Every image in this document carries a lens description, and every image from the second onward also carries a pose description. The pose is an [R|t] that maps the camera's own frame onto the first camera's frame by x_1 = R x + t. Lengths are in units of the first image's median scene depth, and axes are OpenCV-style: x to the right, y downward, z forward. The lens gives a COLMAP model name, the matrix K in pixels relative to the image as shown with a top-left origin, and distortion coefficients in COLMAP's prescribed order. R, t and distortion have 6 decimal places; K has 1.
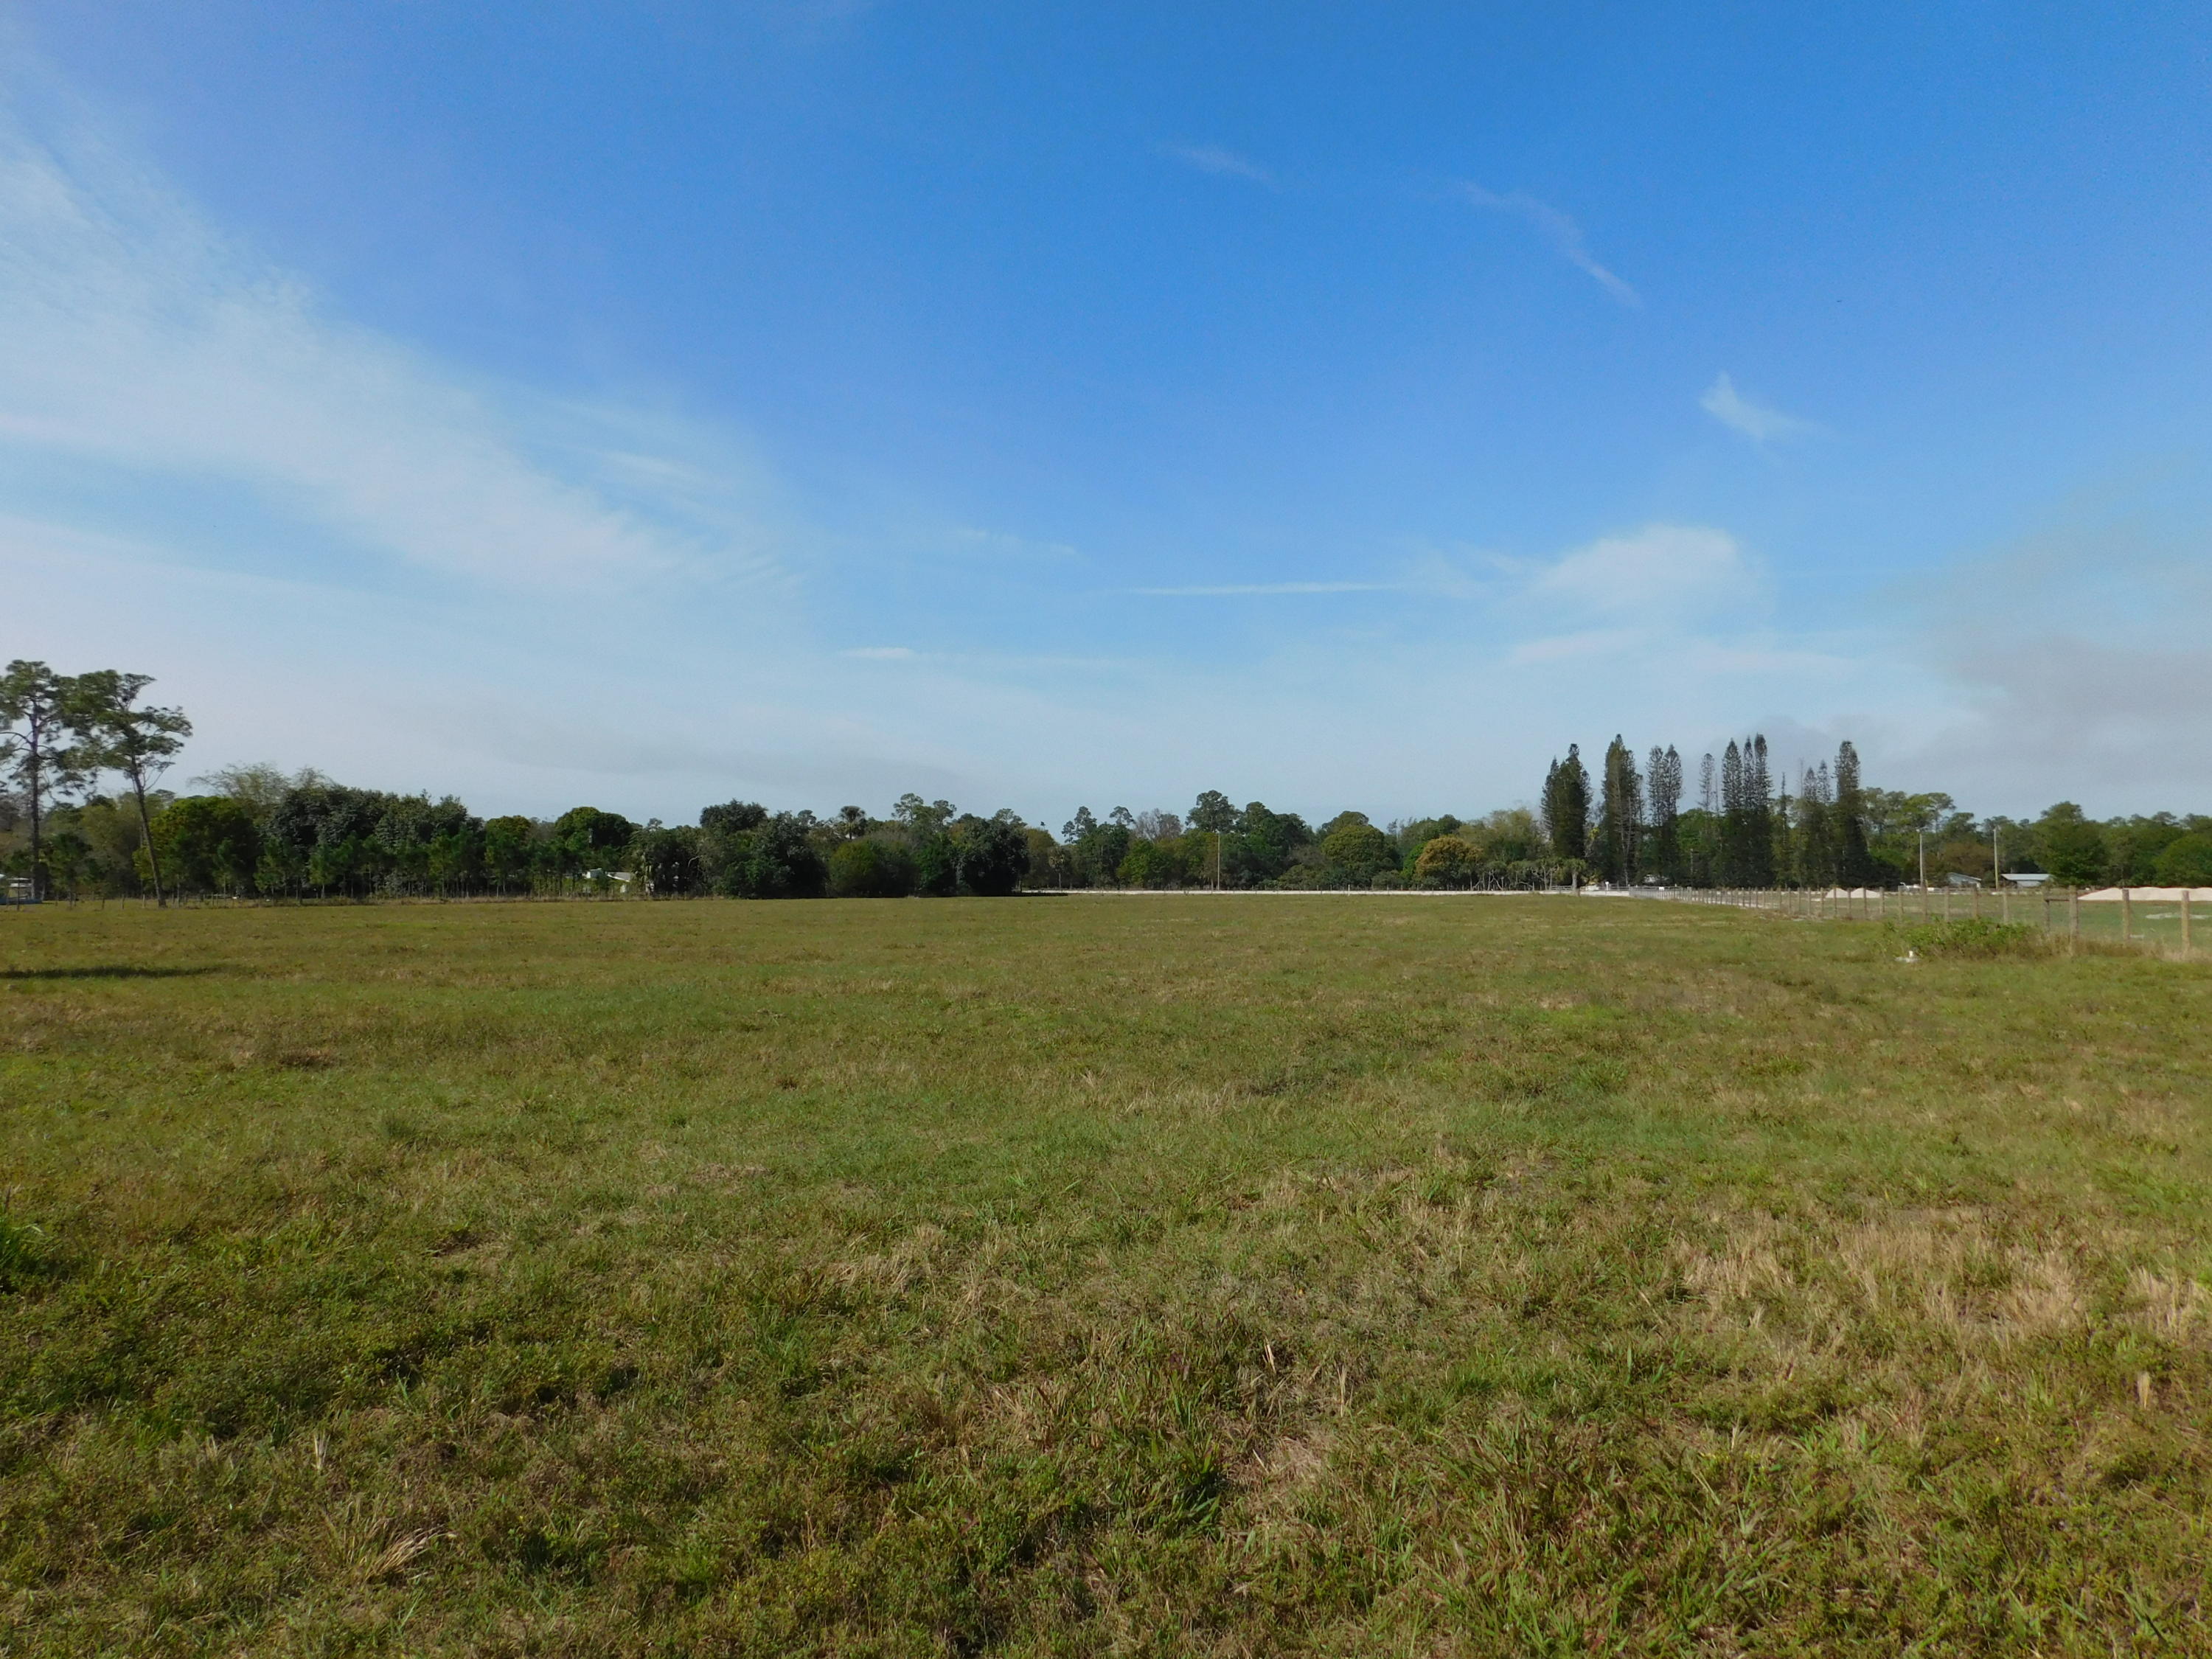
lens RADIAL K [[1501.8, 0, 1106.0], [0, 1501.8, 829.5], [0, 0, 1]] dist [-0.027085, 0.003340]
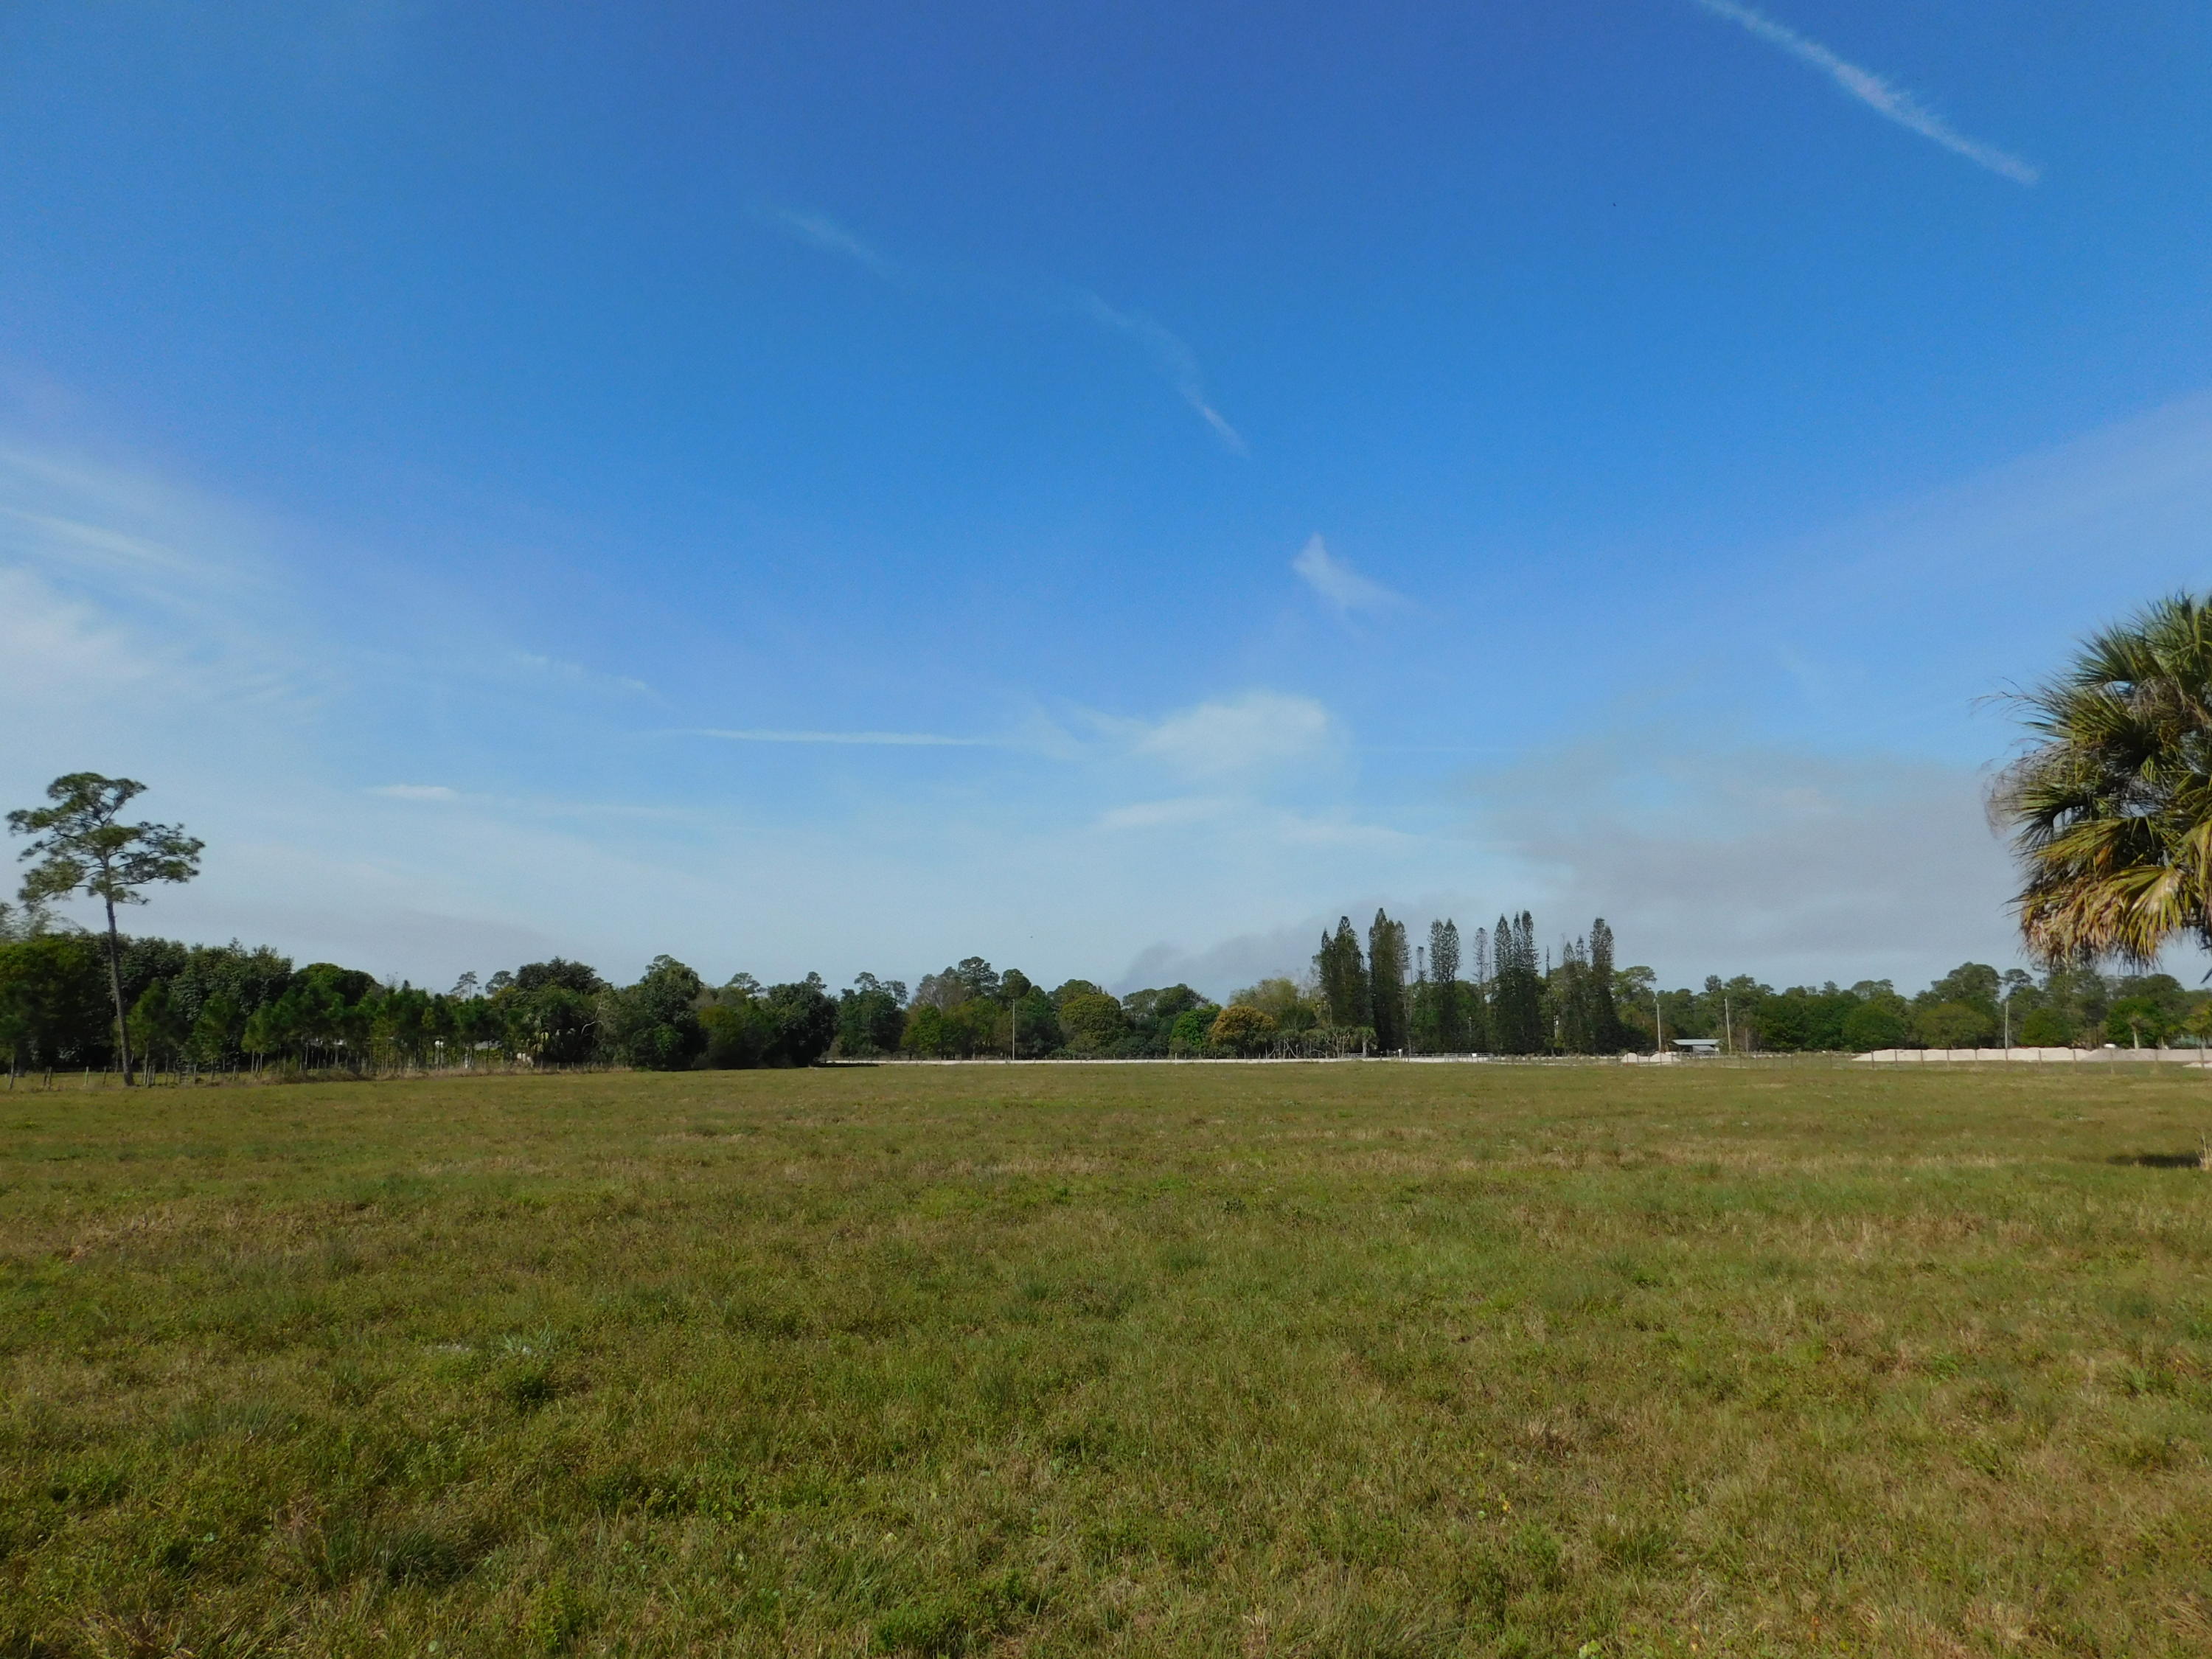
lens RADIAL K [[1501.8, 0, 1106.0], [0, 1501.8, 829.5], [0, 0, 1]] dist [-0.027085, 0.003340]
pose [[0.954892, 0.038932, 0.294391, -0.168218], [-0.005356, 0.993465, -0.114008, 0.003064], [-0.296906, 0.107289, 0.948860, 0.051568]]
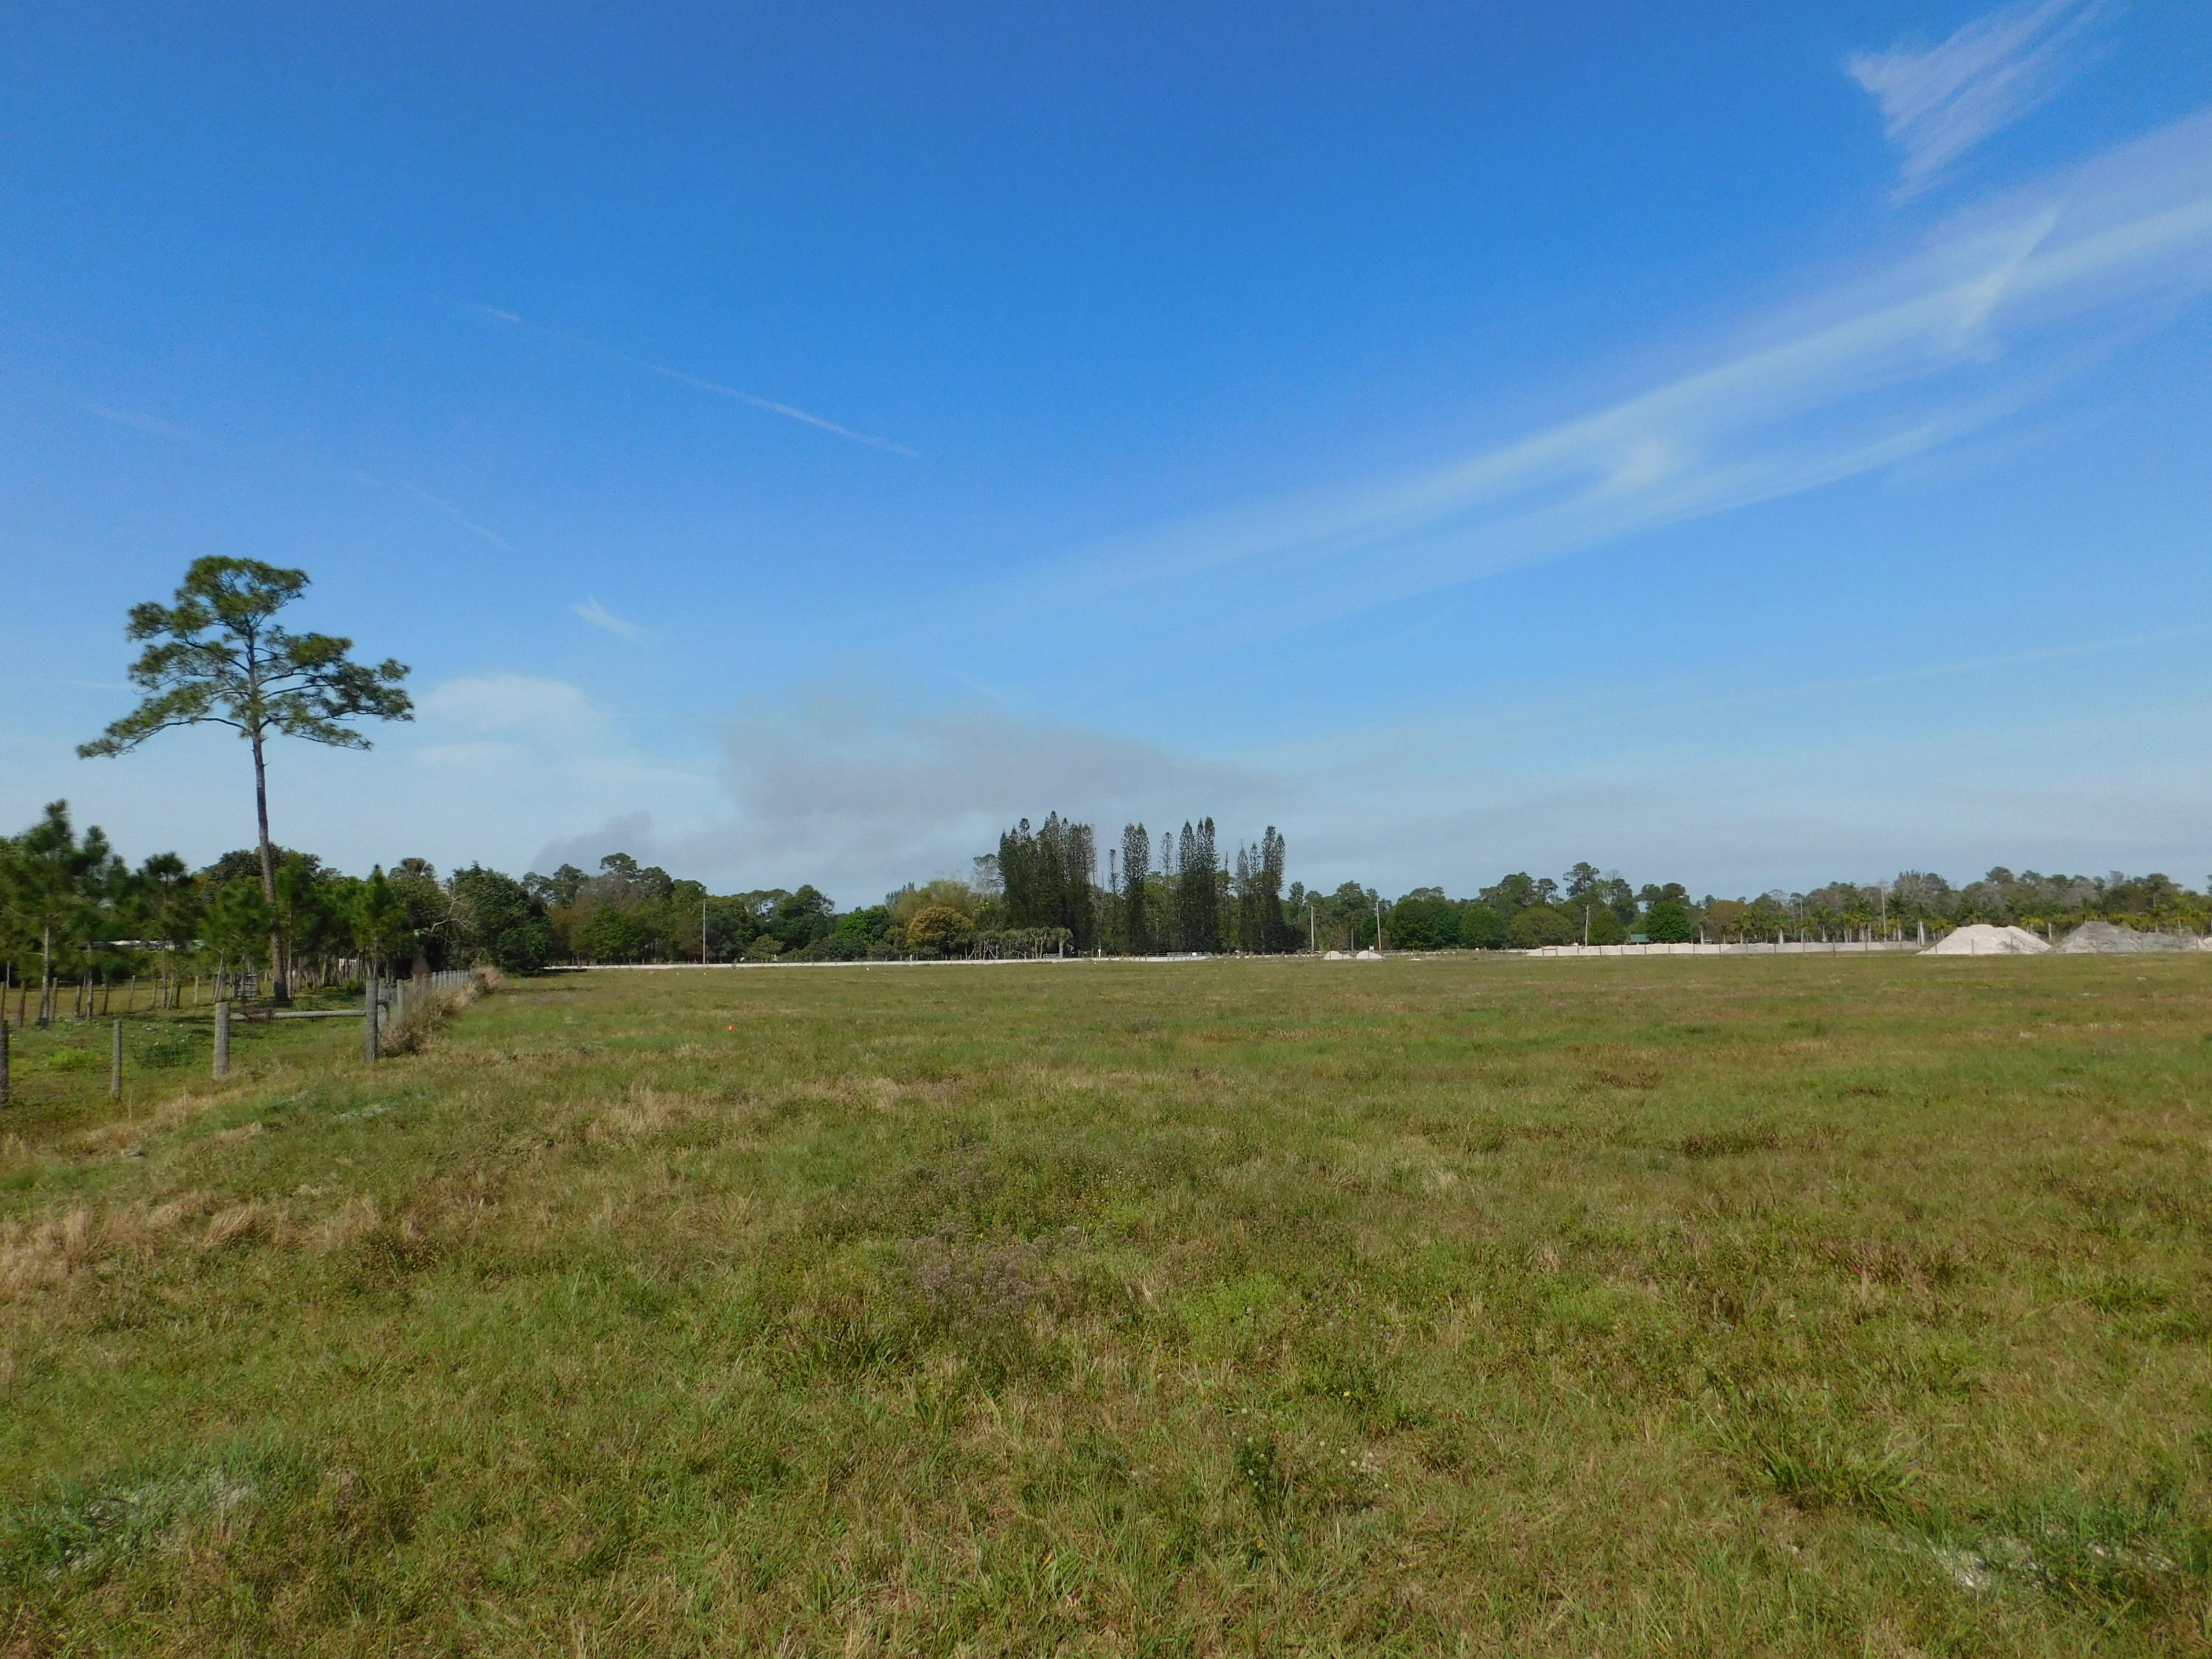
lens RADIAL K [[1501.8, 0, 1106.0], [0, 1501.8, 829.5], [0, 0, 1]] dist [-0.027085, 0.003340]
pose [[0.771680, 0.040271, 0.634735, -0.328649], [-0.007053, 0.998474, -0.054773, 0.008069], [-0.635972, 0.037791, 0.770786, 0.168053]]
